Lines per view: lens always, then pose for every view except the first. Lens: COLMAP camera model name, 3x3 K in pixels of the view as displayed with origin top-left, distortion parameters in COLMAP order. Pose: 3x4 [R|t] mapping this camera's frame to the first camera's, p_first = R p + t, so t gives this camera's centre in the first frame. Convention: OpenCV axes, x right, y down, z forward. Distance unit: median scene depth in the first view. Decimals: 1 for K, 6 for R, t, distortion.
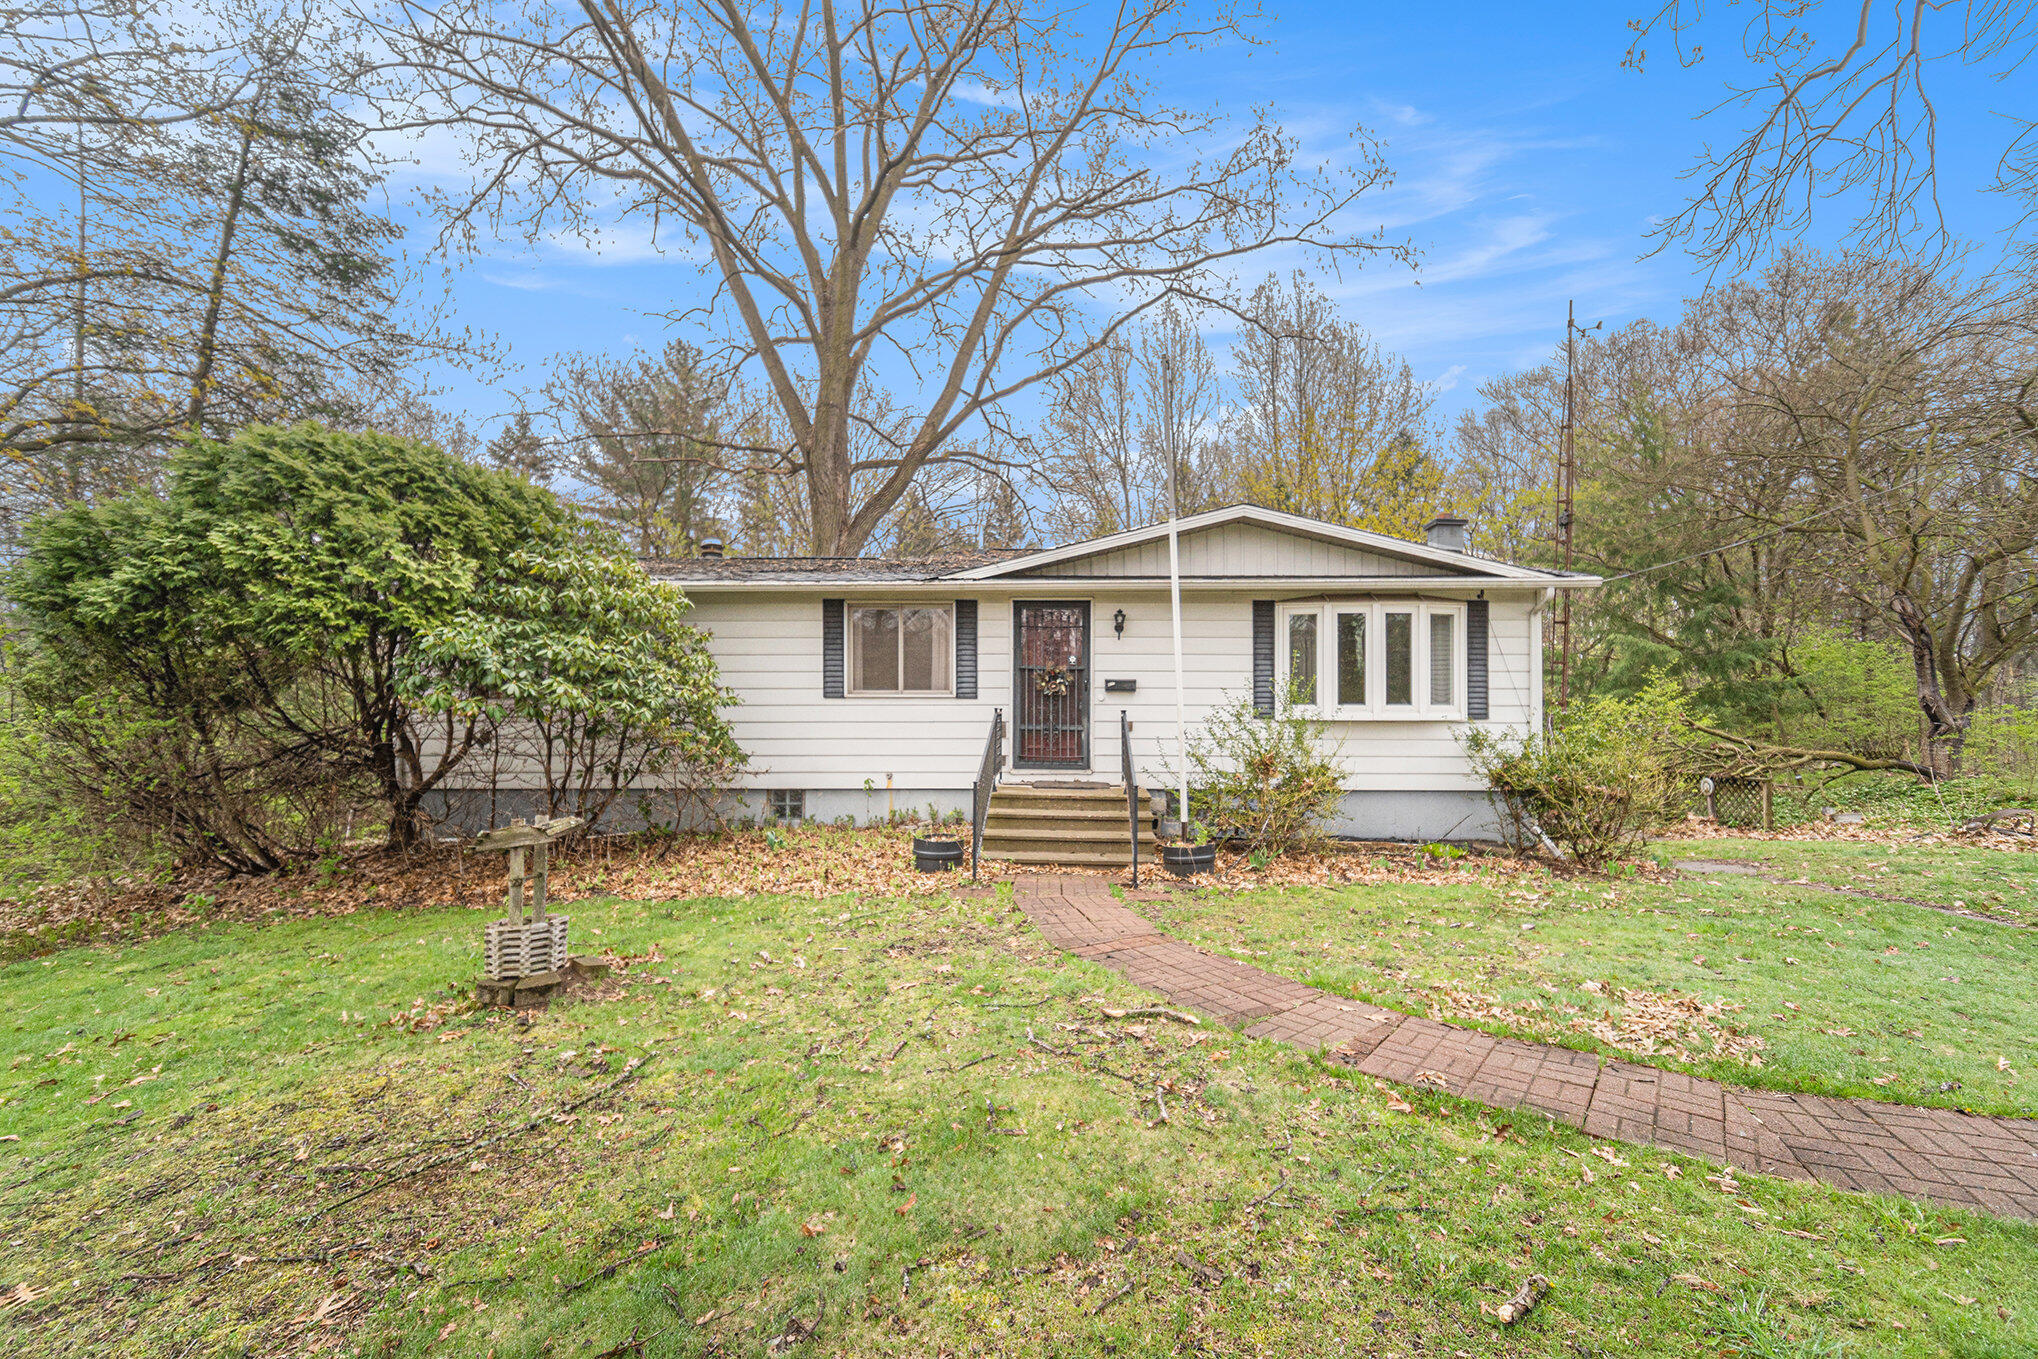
lens RADIAL K [[880.0, 0, 1019.0], [0, 880.0, 679.5], [0, 0, 1]] dist [-0.000536, -0.000067]
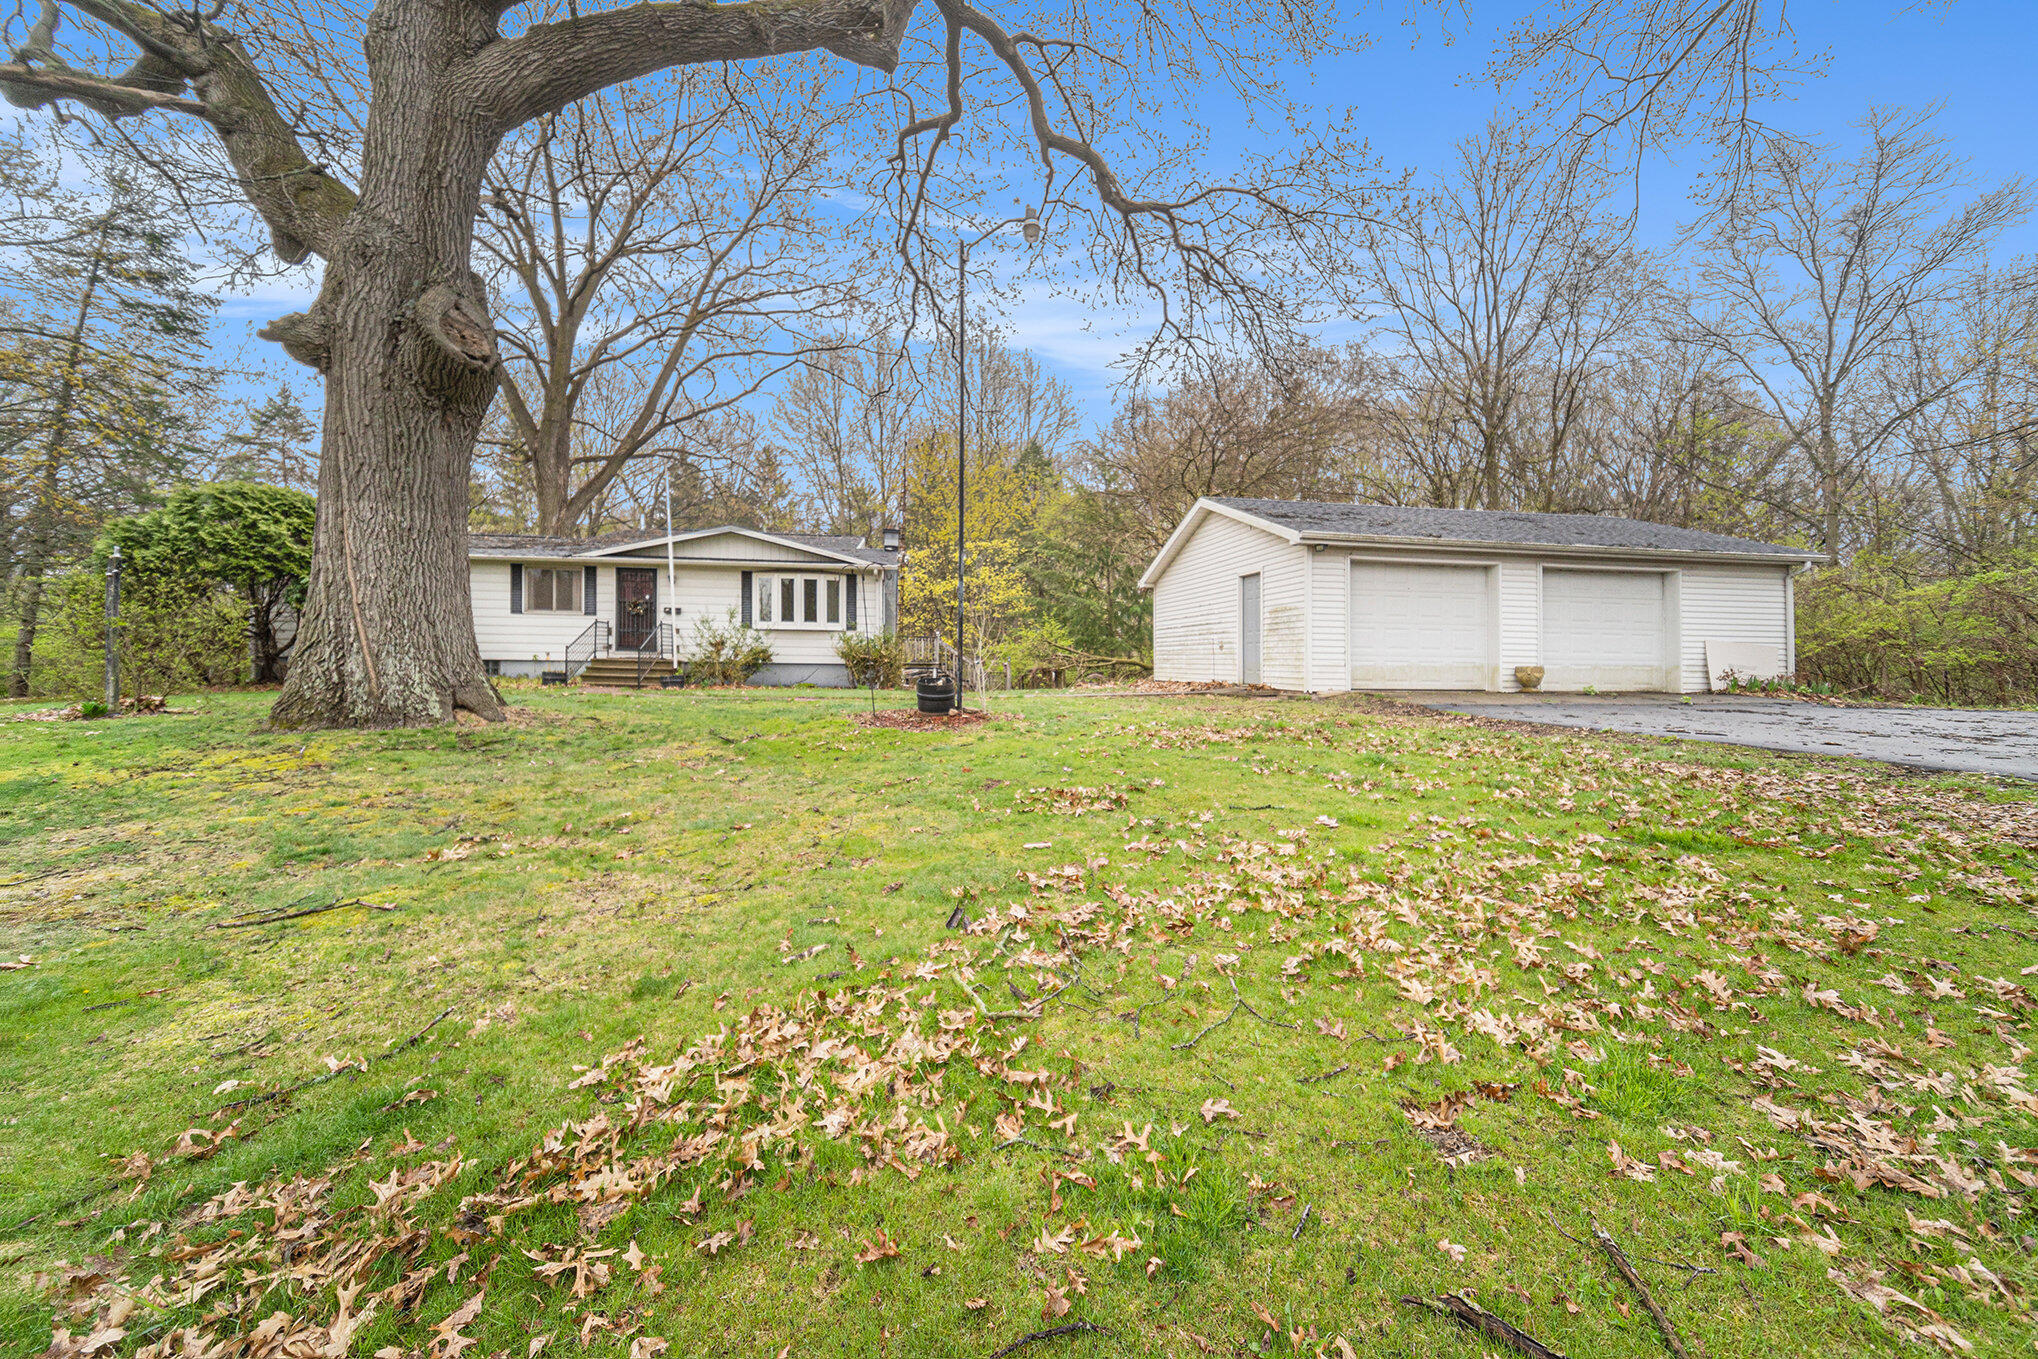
lens RADIAL K [[818.0, 0, 1020.1], [0, 818.0, 634.7], [0, 0, 1]] dist [0.000158, 0.000079]
pose [[0.968451, 0.014931, 0.248758, 0.427764], [-0.017520, 0.999813, 0.008200, 0.033889], [-0.248589, -0.012300, 0.968531, -1.060624]]
